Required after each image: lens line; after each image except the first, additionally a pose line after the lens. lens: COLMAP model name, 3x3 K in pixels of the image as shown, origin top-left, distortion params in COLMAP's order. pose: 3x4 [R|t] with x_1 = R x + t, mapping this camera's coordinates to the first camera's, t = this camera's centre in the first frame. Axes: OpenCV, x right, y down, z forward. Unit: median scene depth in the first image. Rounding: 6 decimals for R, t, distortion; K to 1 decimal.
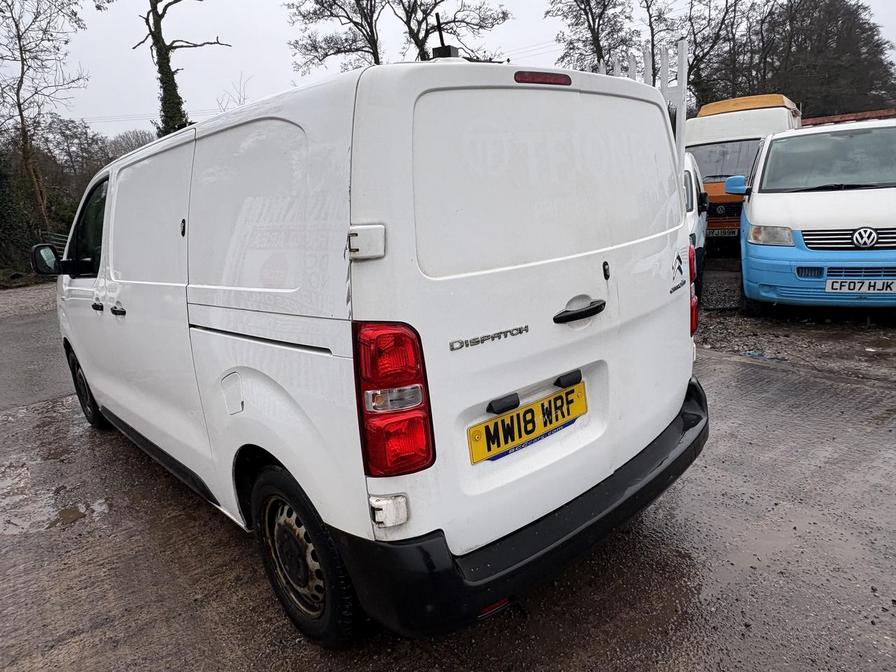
lens RADIAL K [[577.7, 0, 449.7], [0, 577.7, 332.5], [0, 0, 1]] dist [0.002424, -0.002709]
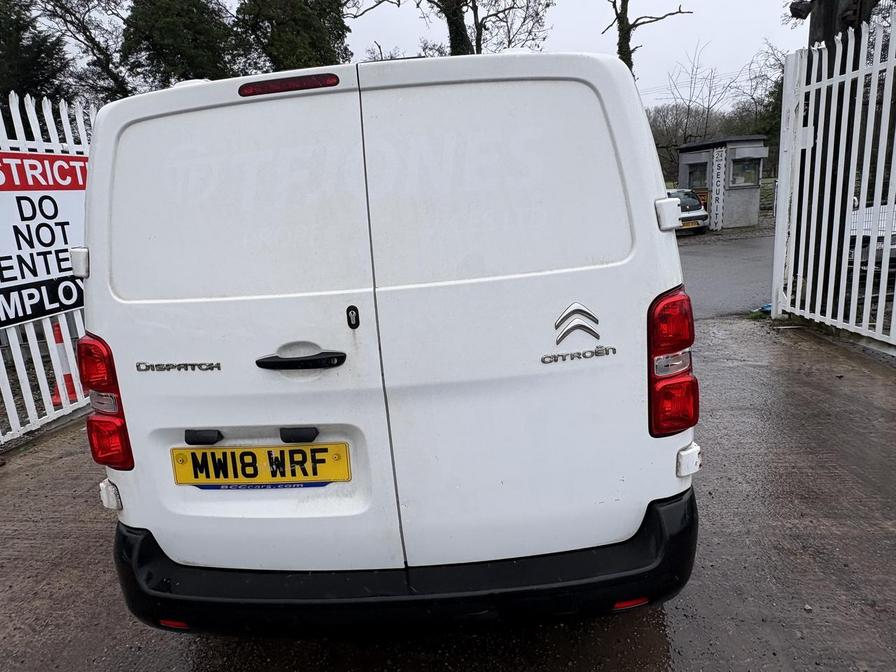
lens RADIAL K [[577.7, 0, 447.8], [0, 577.7, 337.7], [0, 0, 1]] dist [0.002424, -0.002709]
pose [[0.706423, 0.182574, -0.683837, 0.279938], [-0.146314, 0.982958, 0.111287, -0.057352], [0.692501, 0.021439, 0.721098, 0.158642]]
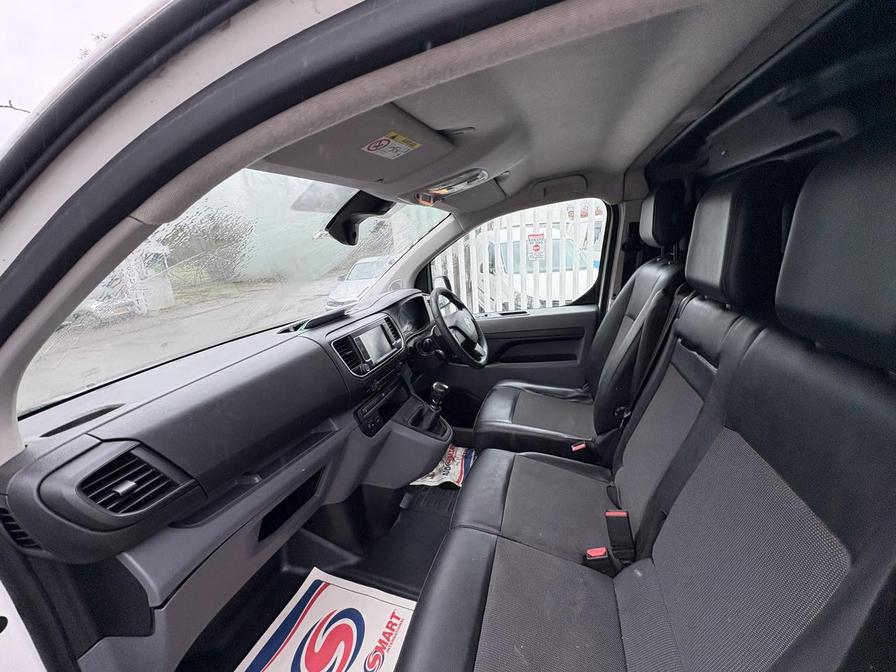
lens RADIAL K [[356.0, 0, 447.6], [0, 356.0, 332.4], [0, 0, 1]] dist [-0.004610, 0.001878]
pose [[0.865057, -0.104938, 0.490576, -0.340356], [0.126637, 0.991887, -0.011133, -0.106932], [-0.485427, 0.071755, 0.871328, 0.518776]]
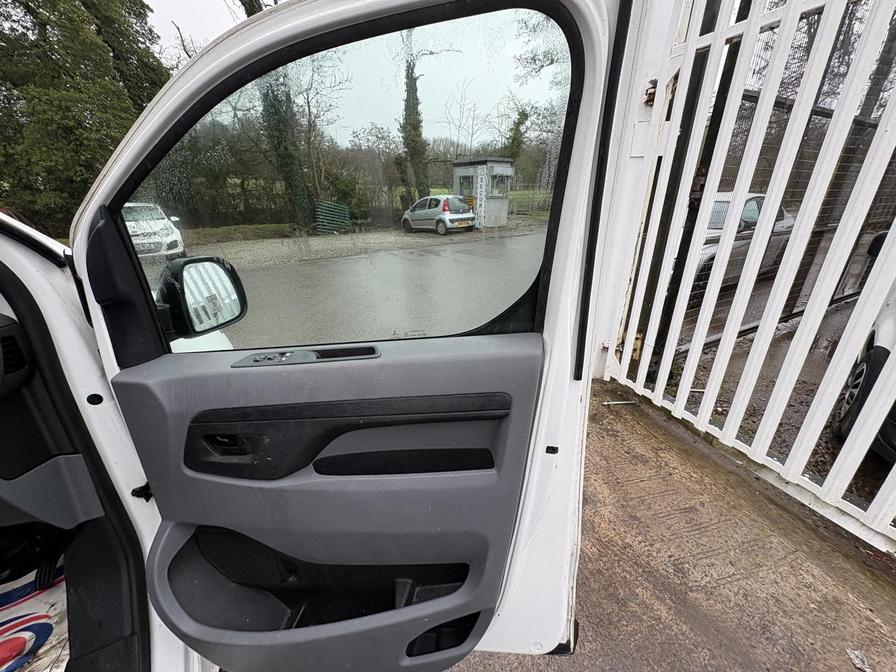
lens RADIAL K [[356.0, 0, 447.7], [0, 356.0, 338.8], [0, 0, 1]] dist [-0.004610, 0.001878]
pose [[0.911830, 0.217761, -0.348060, -0.032860], [-0.154757, 0.967518, 0.199897, -0.182217], [0.380285, -0.128408, 0.915912, 0.738580]]
